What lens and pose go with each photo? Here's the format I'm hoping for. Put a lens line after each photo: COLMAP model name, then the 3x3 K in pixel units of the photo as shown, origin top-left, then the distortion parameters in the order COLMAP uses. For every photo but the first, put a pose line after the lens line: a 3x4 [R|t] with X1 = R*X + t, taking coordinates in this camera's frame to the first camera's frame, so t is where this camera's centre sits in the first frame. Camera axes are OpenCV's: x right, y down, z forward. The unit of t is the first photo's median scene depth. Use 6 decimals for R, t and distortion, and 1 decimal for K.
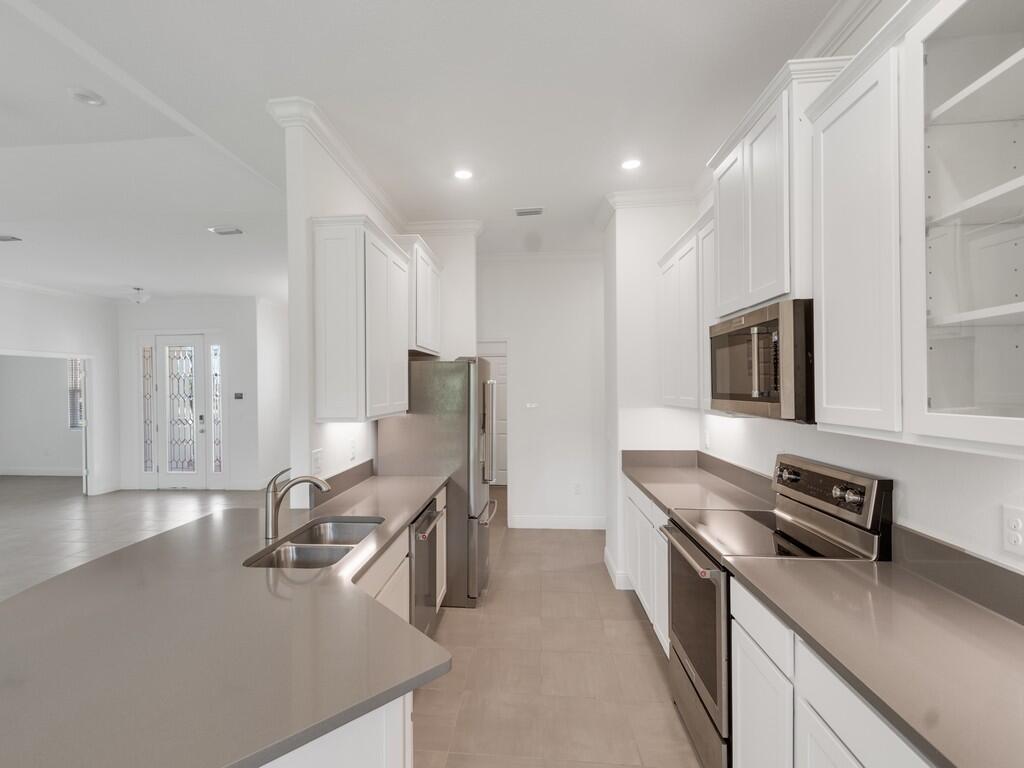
lens RADIAL K [[473.1, 0, 485.2], [0, 473.1, 393.0], [0, 0, 1]] dist [-0.008598, -0.003046]
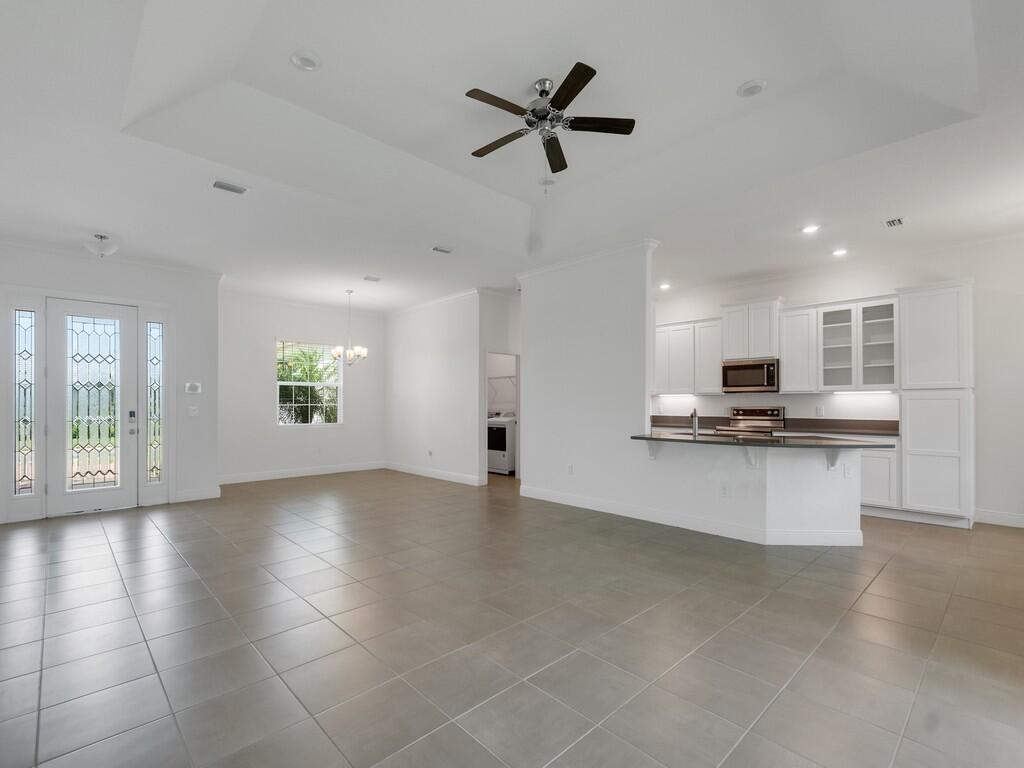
lens RADIAL K [[473.1, 0, 503.8], [0, 473.1, 402.8], [0, 0, 1]] dist [-0.008598, -0.003046]
pose [[0.662892, 0.007081, 0.748681, -2.551275], [-0.000395, 0.999958, -0.009109, 0.132005], [-0.748715, 0.005742, 0.662867, 0.103621]]
